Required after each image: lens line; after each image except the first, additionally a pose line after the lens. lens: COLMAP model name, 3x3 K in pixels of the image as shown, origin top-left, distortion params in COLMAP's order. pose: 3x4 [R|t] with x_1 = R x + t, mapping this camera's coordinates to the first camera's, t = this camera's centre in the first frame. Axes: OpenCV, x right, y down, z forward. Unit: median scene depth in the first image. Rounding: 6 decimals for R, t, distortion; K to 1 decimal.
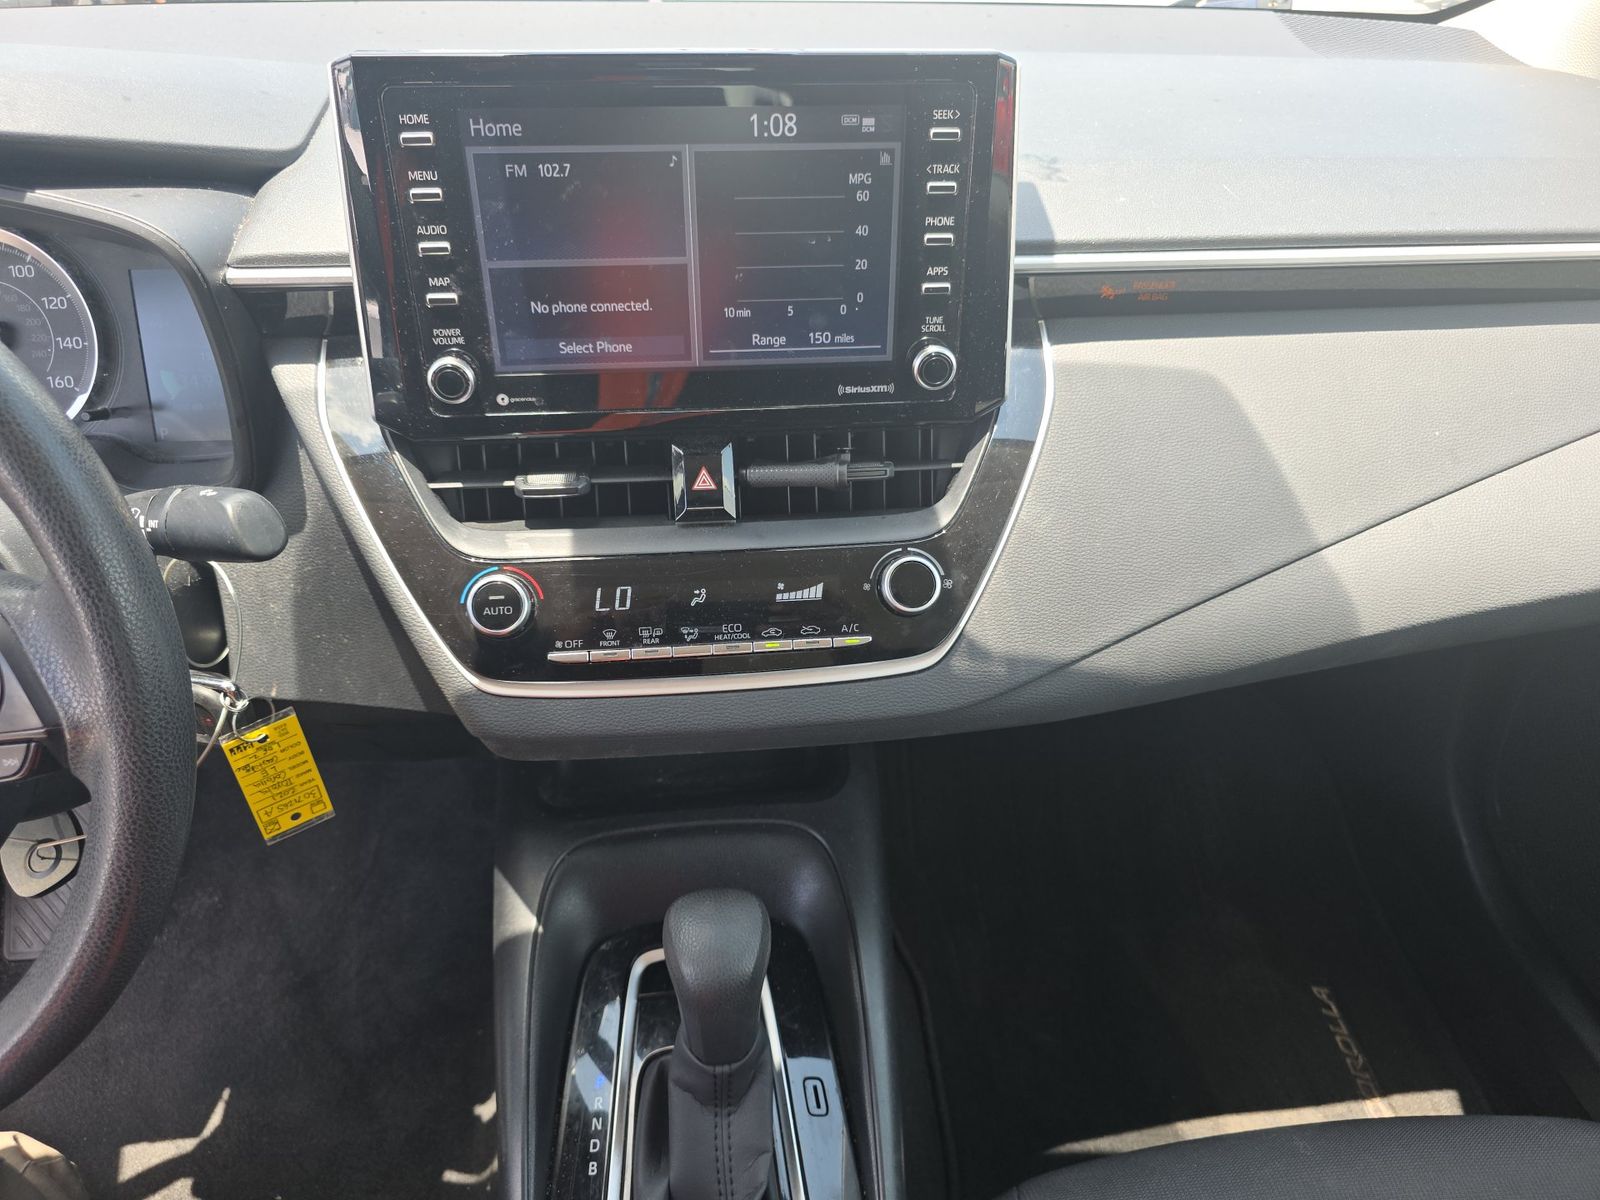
lens RADIAL K [[1068.9, 0, 804.4], [0, 1068.9, 616.6], [0, 0, 1]] dist [0.037445, -0.038562]
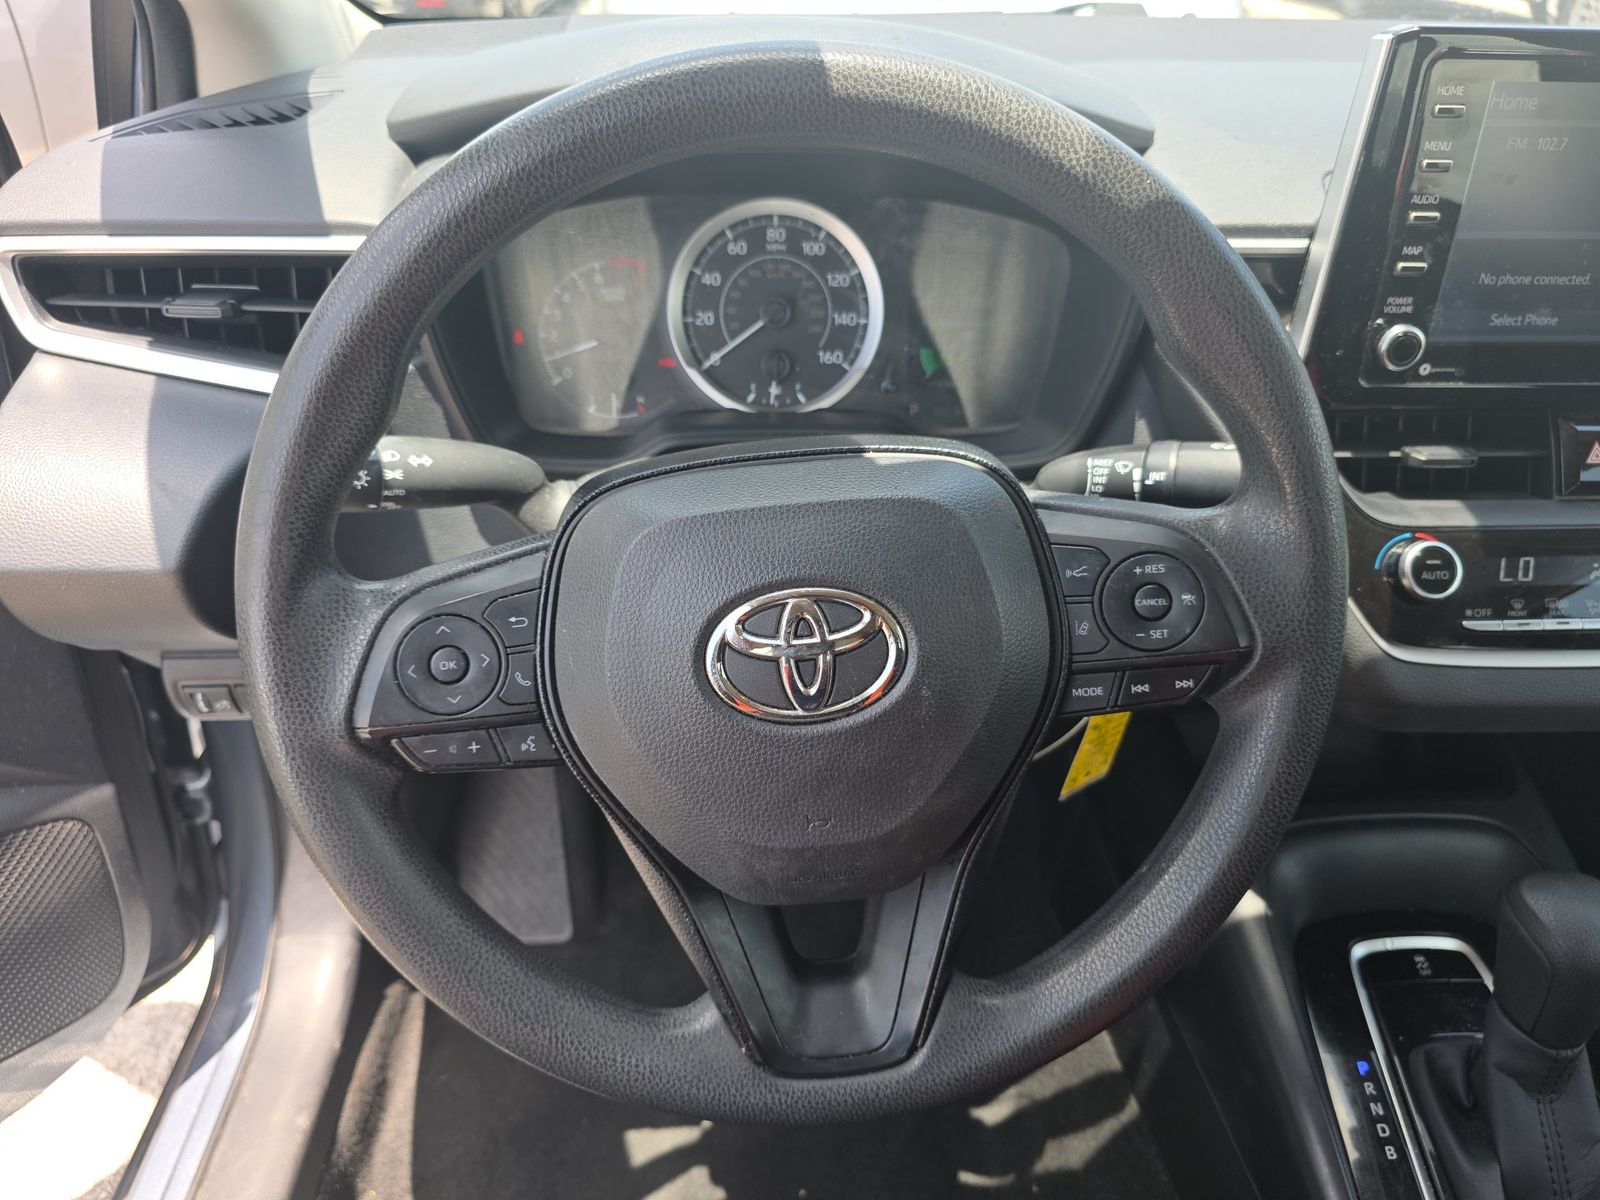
lens RADIAL K [[1085.5, 0, 779.7], [0, 1085.5, 624.4], [0, 0, 1]] dist [-0.001911, -0.003564]
pose [[0.998837, 0.030281, -0.037527, -0.827184], [-0.031696, 0.998786, -0.037707, 0.094616], [0.036340, 0.038852, 0.998584, -0.035274]]
